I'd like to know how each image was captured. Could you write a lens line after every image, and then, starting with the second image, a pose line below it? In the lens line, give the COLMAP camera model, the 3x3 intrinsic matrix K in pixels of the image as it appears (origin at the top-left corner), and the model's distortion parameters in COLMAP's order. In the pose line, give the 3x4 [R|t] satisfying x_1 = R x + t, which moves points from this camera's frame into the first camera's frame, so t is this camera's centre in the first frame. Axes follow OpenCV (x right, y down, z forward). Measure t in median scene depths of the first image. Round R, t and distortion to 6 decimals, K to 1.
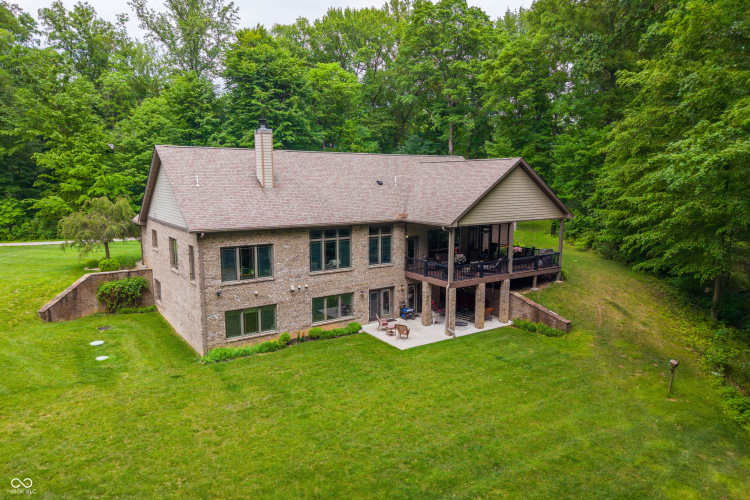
lens RADIAL K [[504.9, 0, 372.6], [0, 504.9, 267.3], [0, 0, 1]] dist [0.020428, -0.025780]
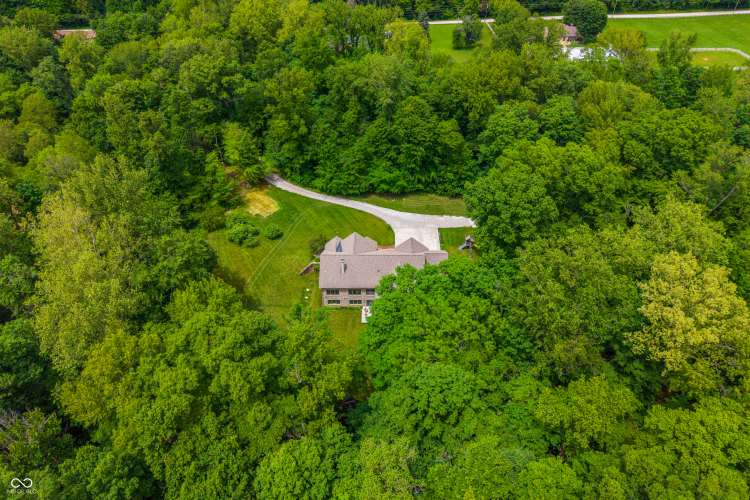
lens RADIAL K [[504.9, 0, 375.6], [0, 504.9, 250.9], [0, 0, 1]] dist [0.020428, -0.025780]
pose [[0.816707, 0.366052, -0.446090, 1.626675], [-0.086813, 0.842191, 0.532145, -2.320703], [0.570486, -0.395880, 0.719601, -1.549326]]
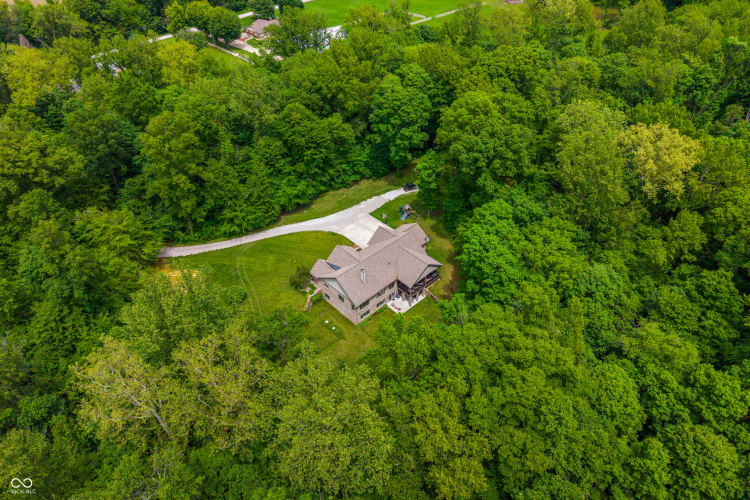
lens RADIAL K [[504.9, 0, 374.4], [0, 504.9, 249.4], [0, 0, 1]] dist [0.020428, -0.025780]
pose [[0.984985, -0.108197, 0.134528, -0.603331], [0.026170, 0.863817, 0.503126, -2.232562], [-0.170645, -0.492051, 0.853678, -2.111271]]
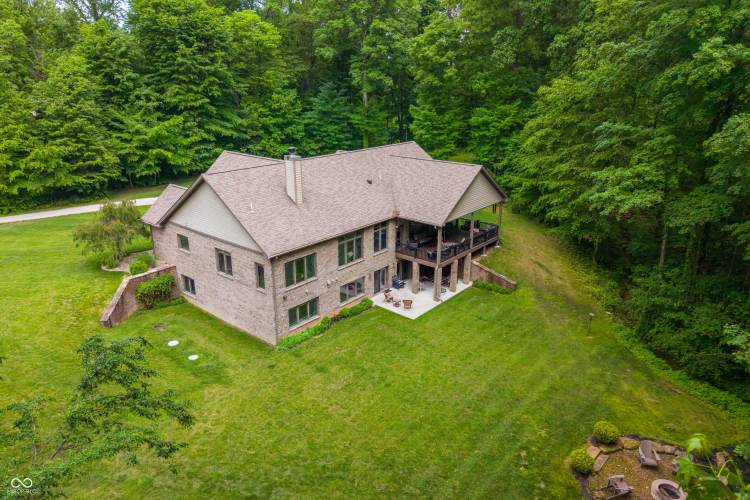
lens RADIAL K [[504.9, 0, 373.4], [0, 504.9, 264.2], [0, 0, 1]] dist [0.020428, -0.025780]
pose [[0.962210, -0.095803, 0.254899, -0.346462], [0.046594, 0.980187, 0.192516, -0.230742], [-0.268293, -0.173364, 0.947610, -0.230588]]
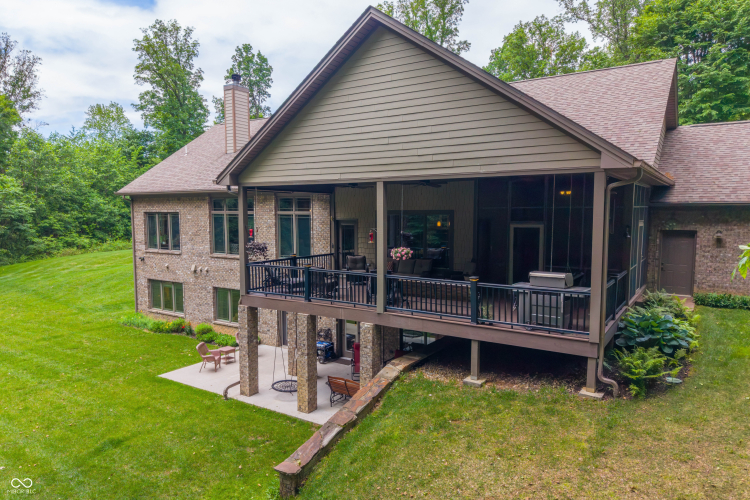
lens RADIAL K [[504.9, 0, 370.6], [0, 504.9, 266.0], [0, 0, 1]] dist [0.020428, -0.025780]
pose [[0.372555, 0.096794, -0.922948, 0.662525], [-0.163495, 0.985835, 0.037393, -0.037665], [0.913494, 0.136967, 0.383104, 0.877786]]
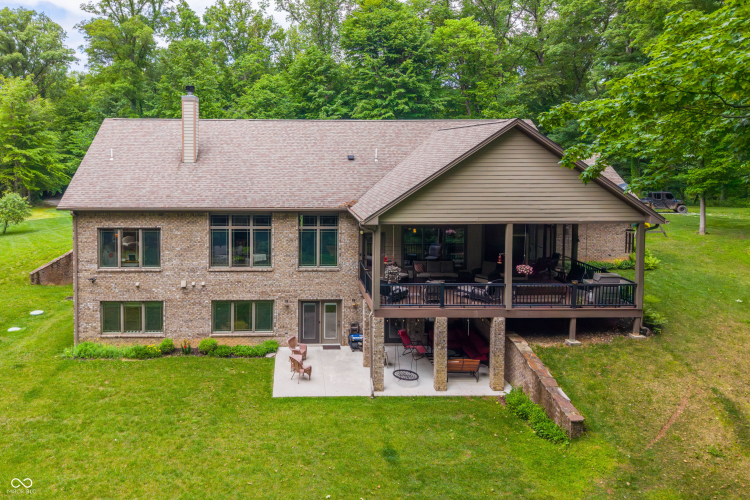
lens RADIAL K [[530.6, 0, 292.9], [0, 530.6, 186.1], [0, 0, 1]] dist [0.003647, -0.000915]
pose [[0.837657, 0.035667, -0.545031, 0.415926], [-0.095969, 0.991953, -0.082582, -0.057299], [0.537700, 0.121481, 0.834339, 0.335709]]
